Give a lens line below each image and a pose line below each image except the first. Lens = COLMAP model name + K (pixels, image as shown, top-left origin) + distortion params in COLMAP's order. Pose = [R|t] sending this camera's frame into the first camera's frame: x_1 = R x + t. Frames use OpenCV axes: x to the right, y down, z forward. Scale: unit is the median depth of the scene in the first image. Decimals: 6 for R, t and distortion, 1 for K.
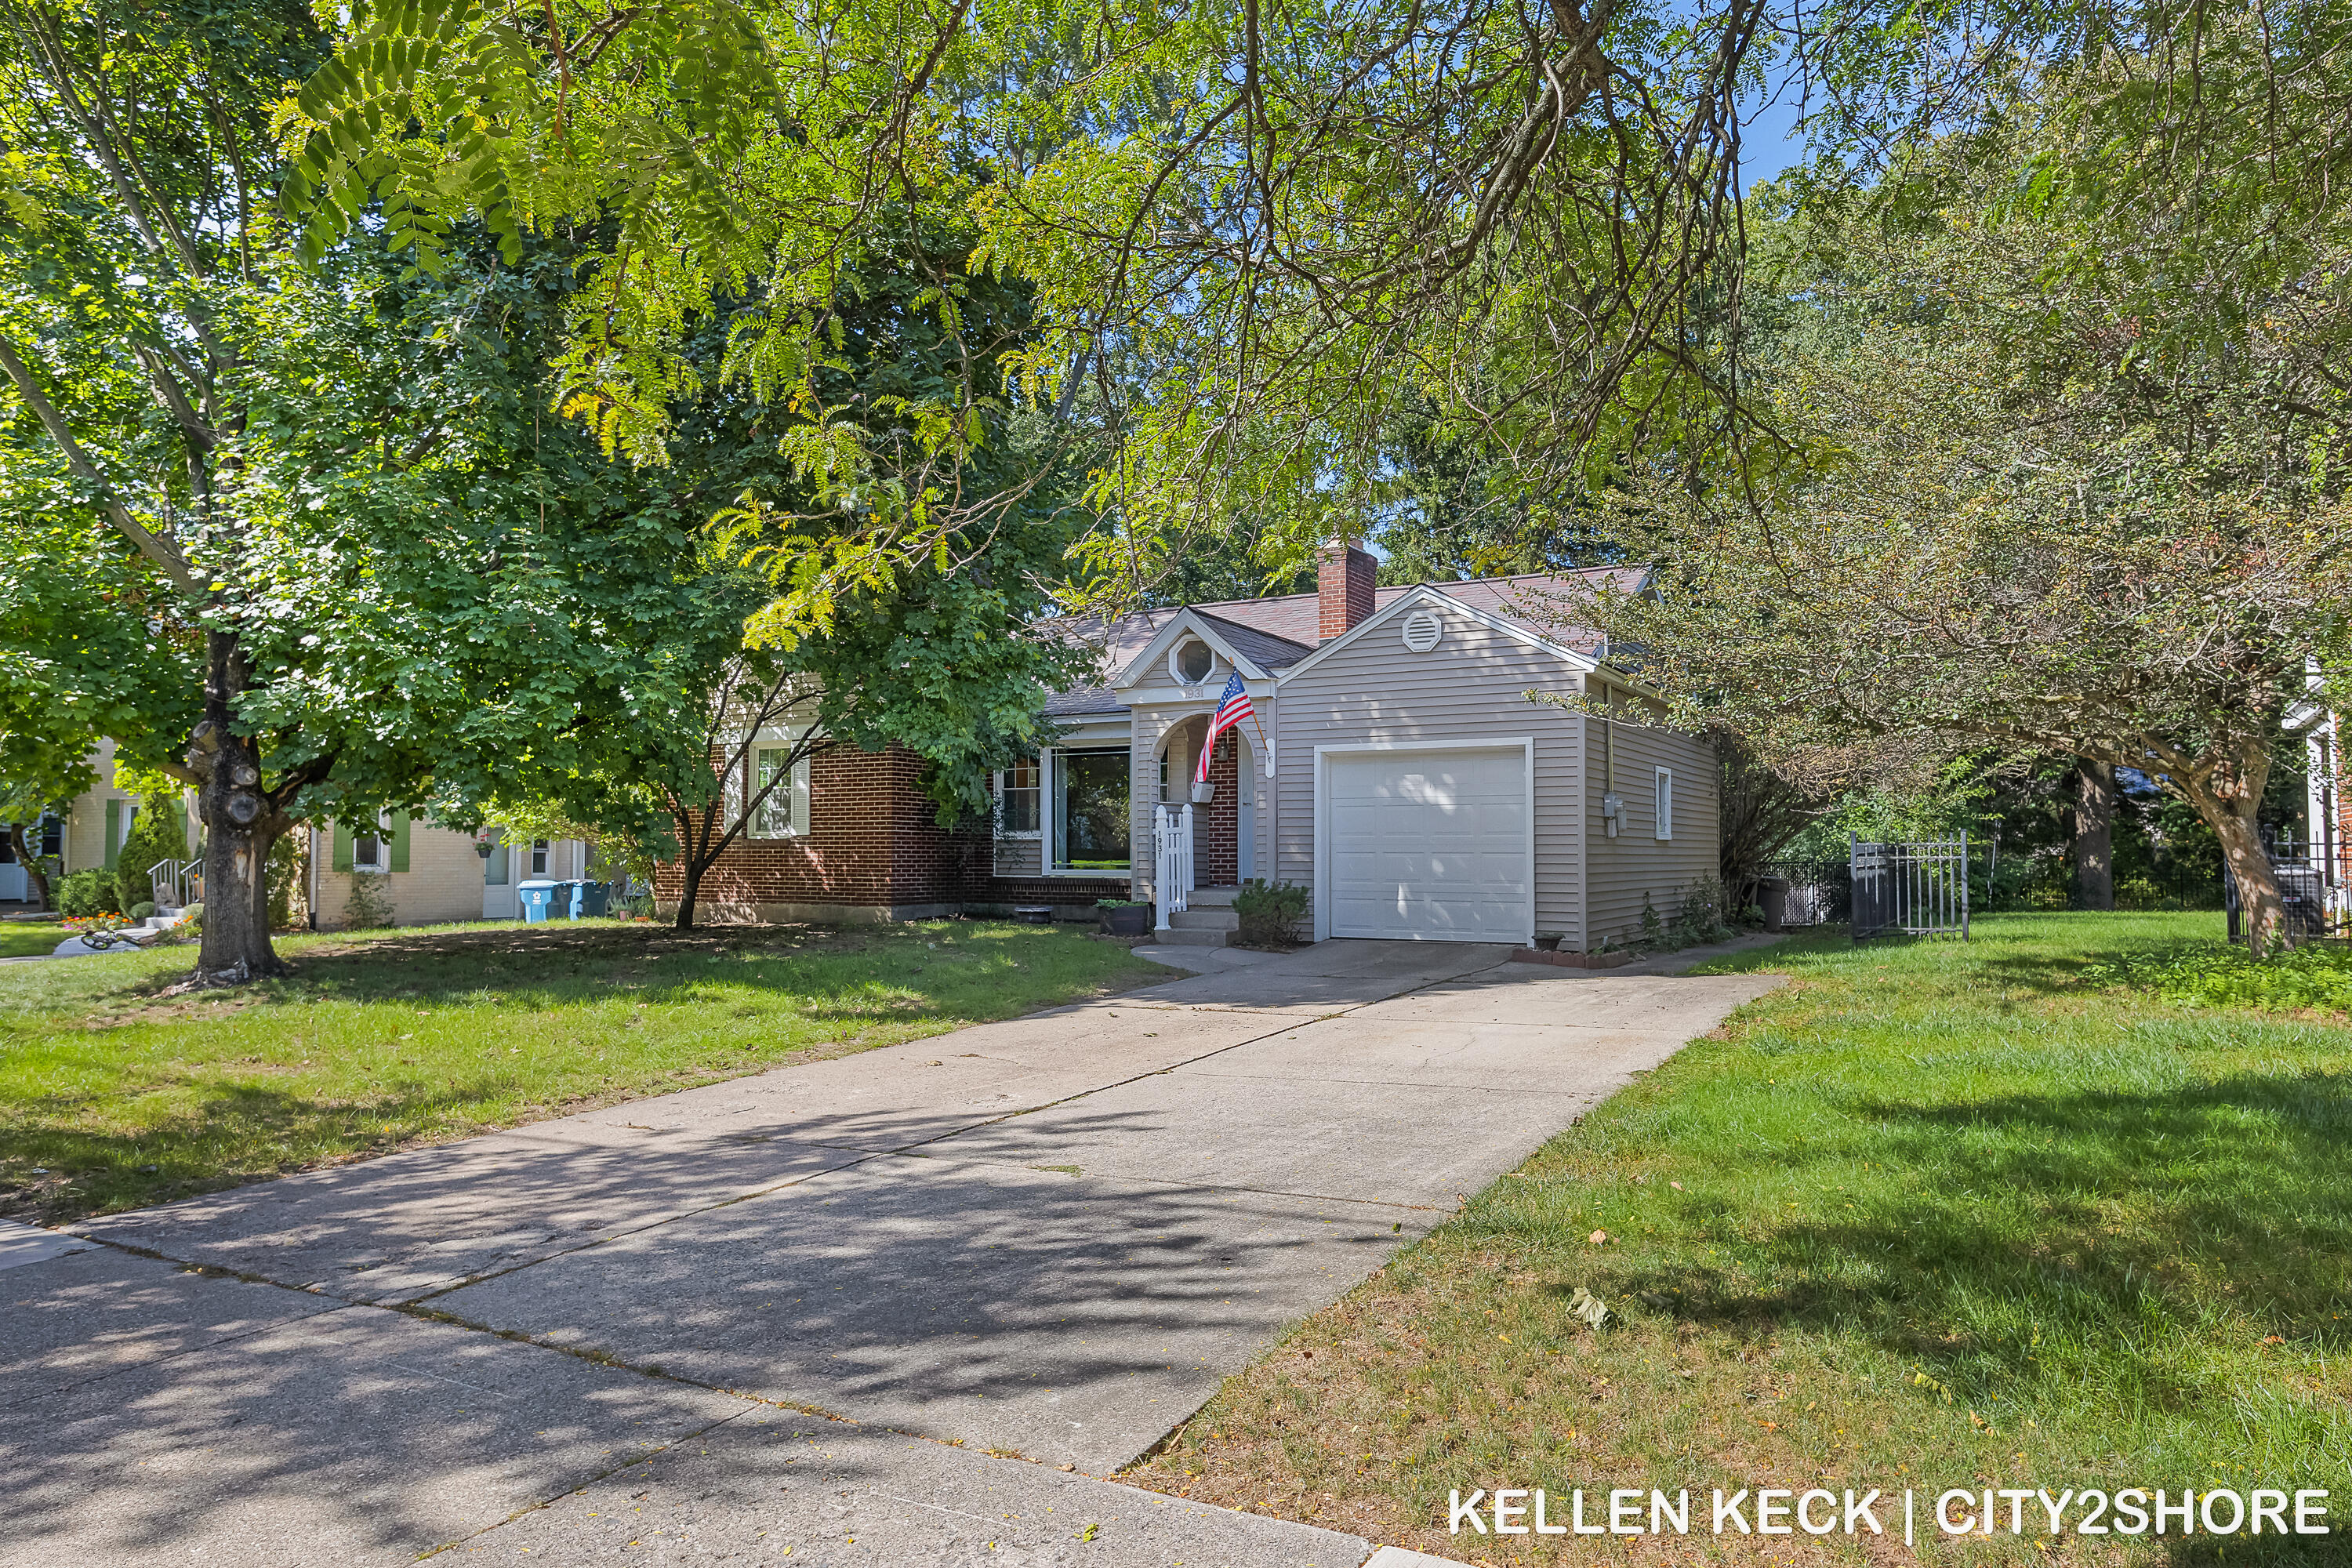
lens RADIAL K [[1481.9, 0, 1178.1], [0, 1481.9, 779.1], [0, 0, 1]] dist [-0.010063, 0.002297]
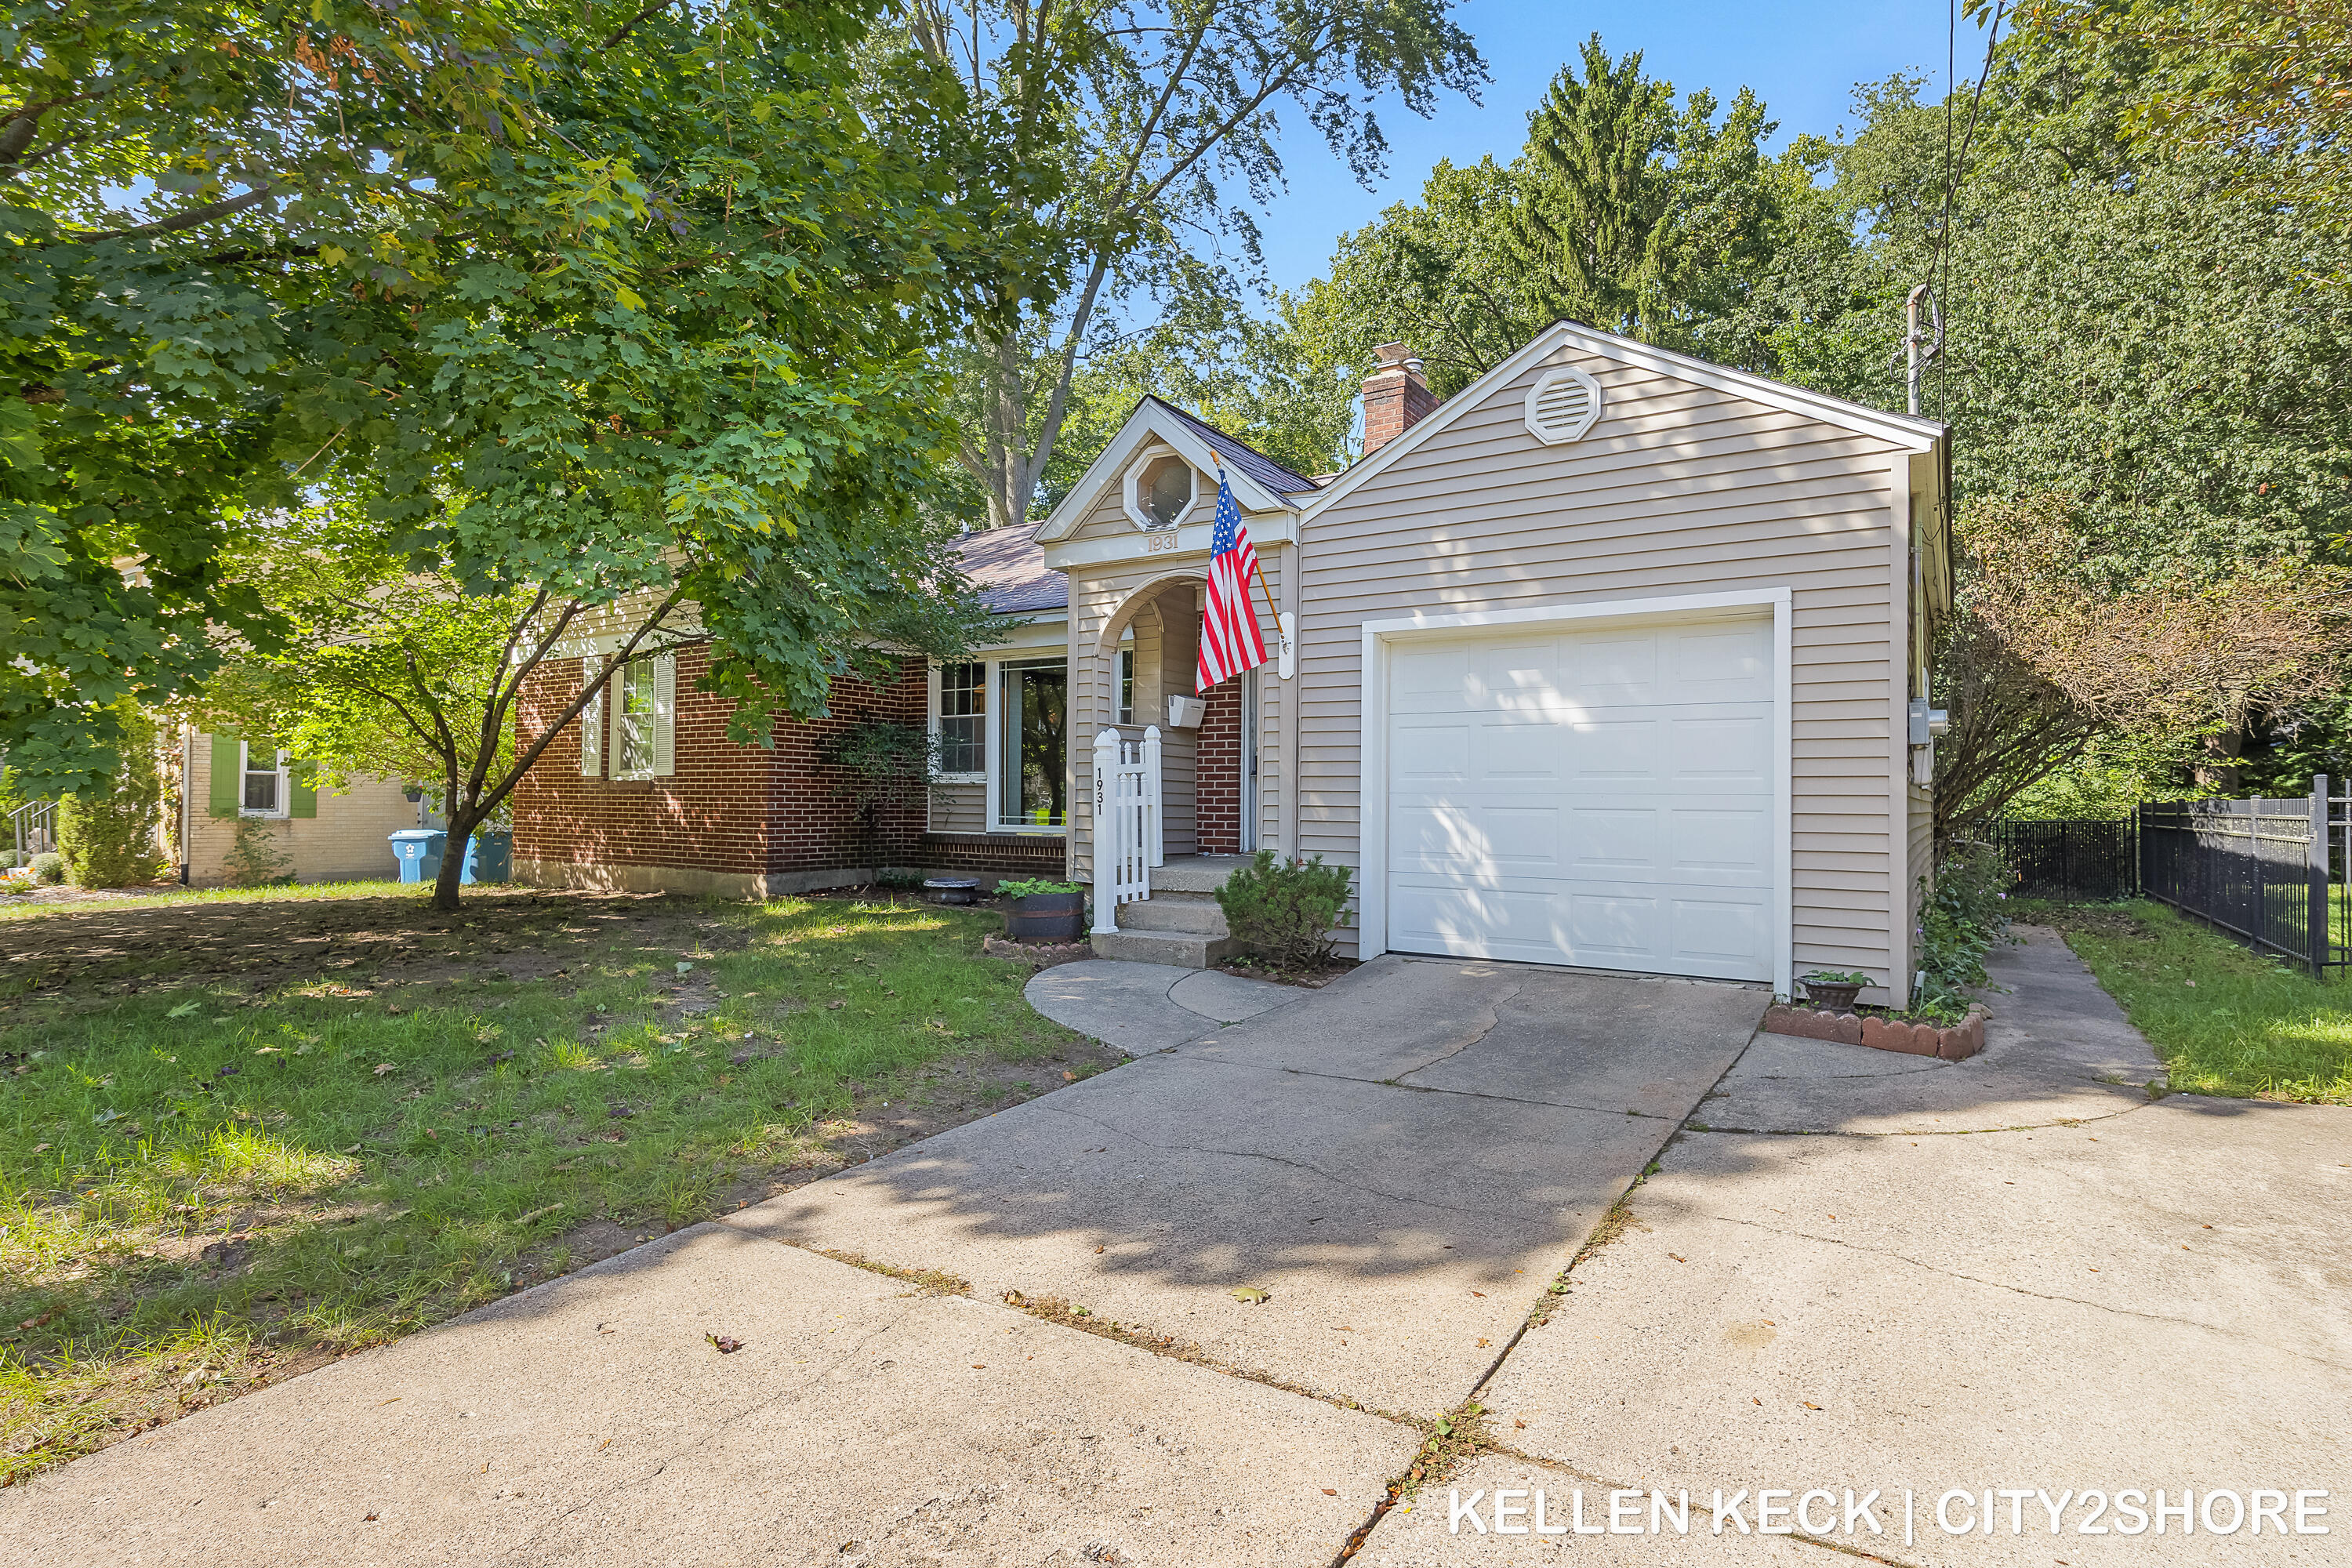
lens RADIAL K [[1211.6, 0, 1179.1], [0, 1211.6, 778.4], [0, 0, 1]] dist [-0.005295, -0.000214]
pose [[0.998924, 0.006685, -0.045888, 0.042029], [-0.005223, 0.999478, 0.031886, 0.023409], [0.046077, -0.031612, 0.998438, 0.515402]]
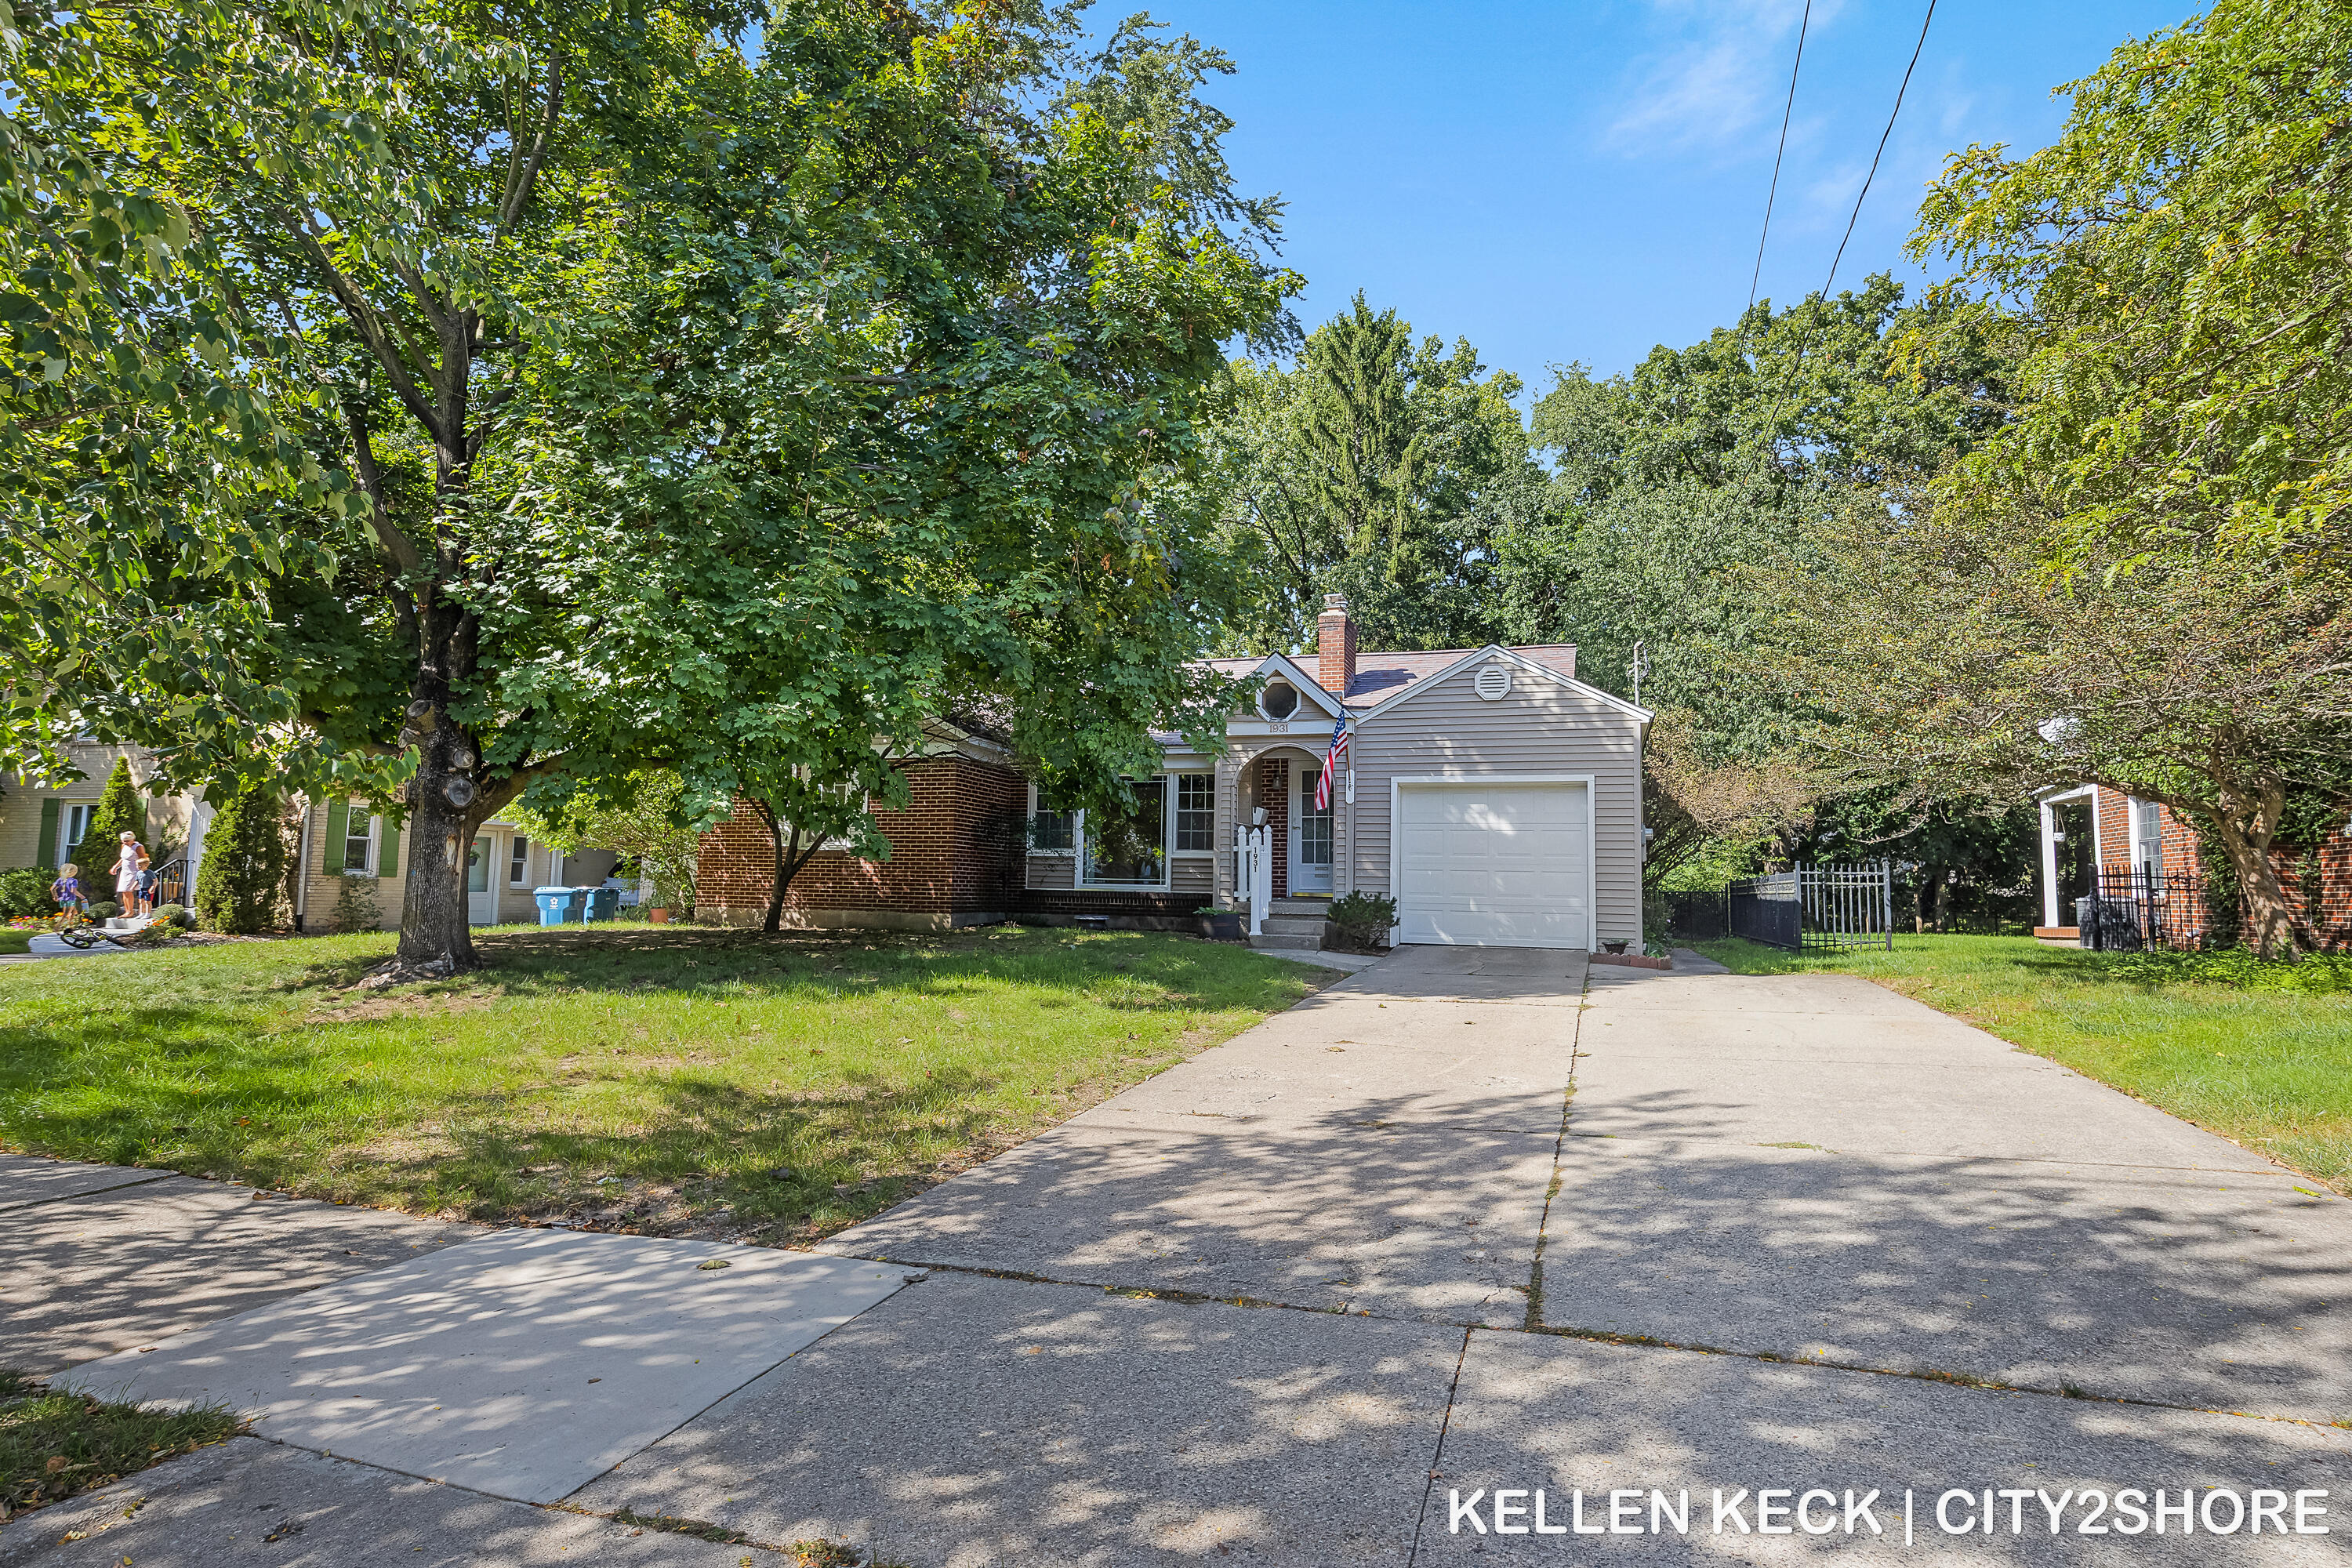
lens RADIAL K [[1211.6, 0, 1187.6], [0, 1211.6, 767.1], [0, 0, 1]] dist [-0.005295, -0.000214]
pose [[0.979568, 0.038931, 0.197308, -0.248931], [-0.029232, 0.998228, -0.051836, 0.023106], [-0.198977, 0.045009, 0.978970, 0.100907]]
